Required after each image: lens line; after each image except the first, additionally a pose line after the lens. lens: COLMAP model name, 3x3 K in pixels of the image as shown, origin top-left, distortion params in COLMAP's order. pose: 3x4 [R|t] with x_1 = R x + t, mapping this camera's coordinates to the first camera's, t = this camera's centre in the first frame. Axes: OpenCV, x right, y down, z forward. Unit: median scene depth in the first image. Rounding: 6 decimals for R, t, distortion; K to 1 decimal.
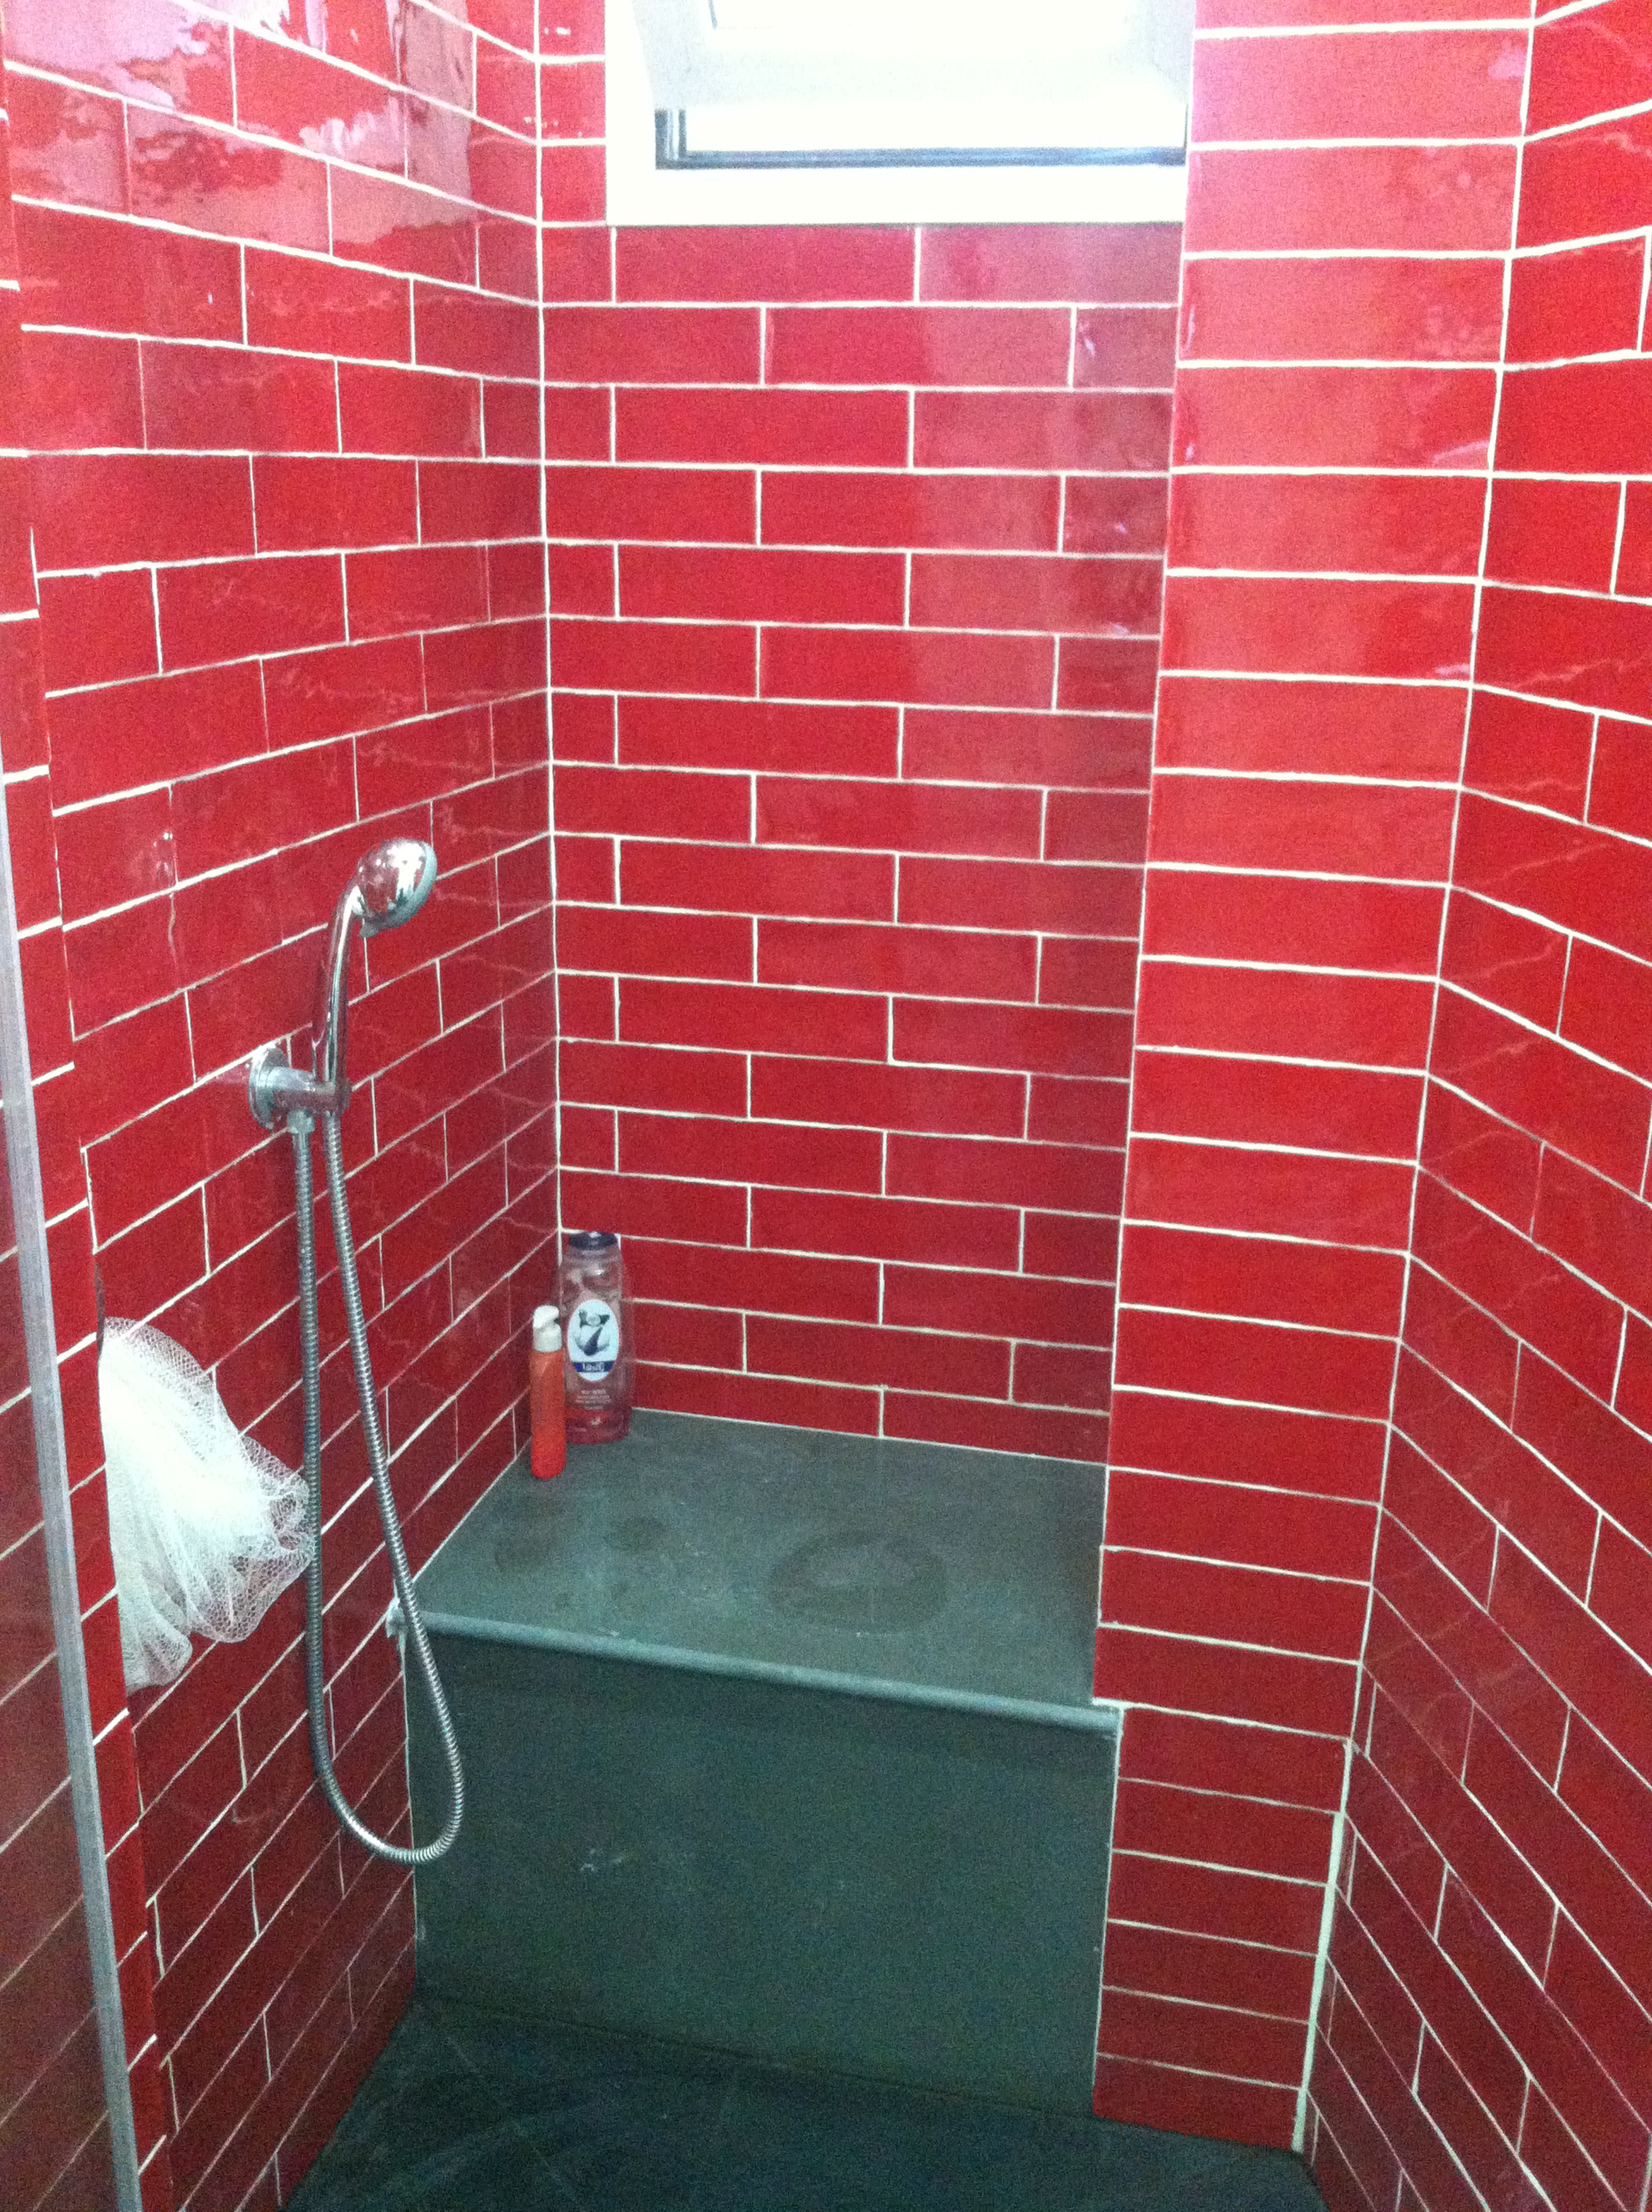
lens RADIAL K [[2159.0, 0, 812.9], [0, 2159.0, 1116.6], [0, 0, 1]] dist [0.128031, -0.386648]
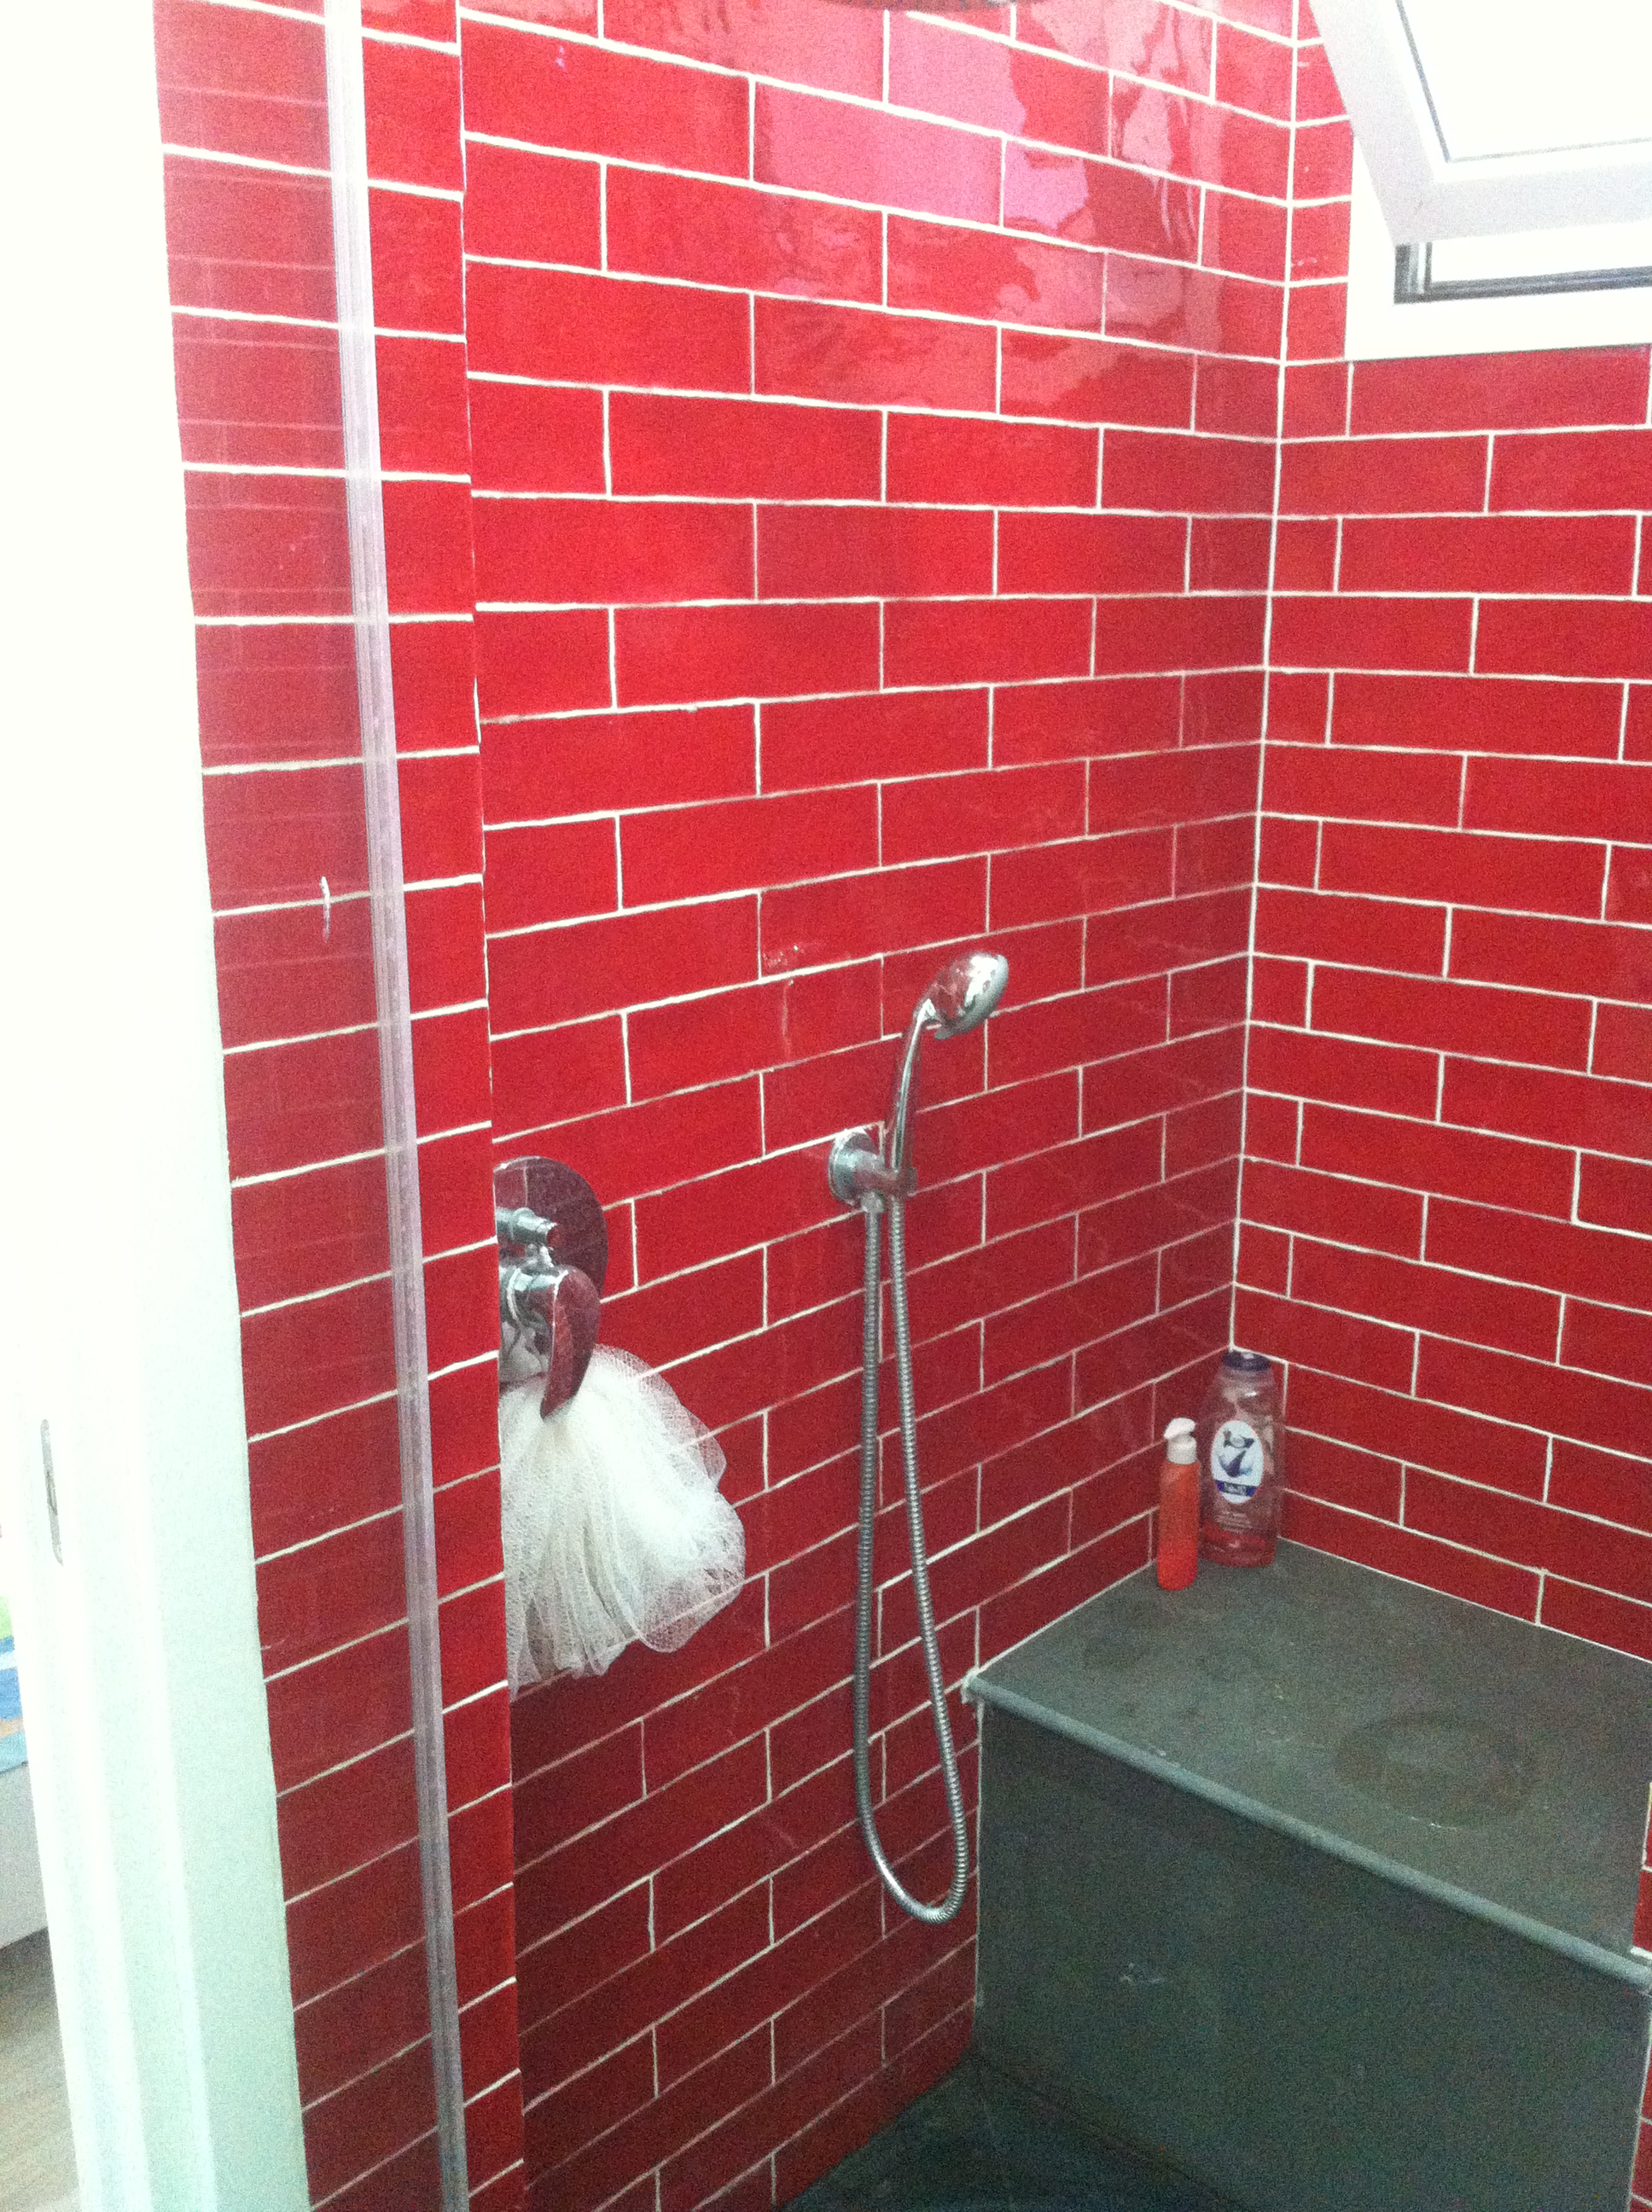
lens RADIAL K [[2159.0, 0, 812.9], [0, 2159.0, 1116.6], [0, 0, 1]] dist [0.128031, -0.386648]
pose [[0.872968, 0.104288, -0.476499, 0.206847], [-0.125158, 0.992062, -0.012170, -0.019204], [0.471448, 0.070261, 0.879091, 0.022583]]
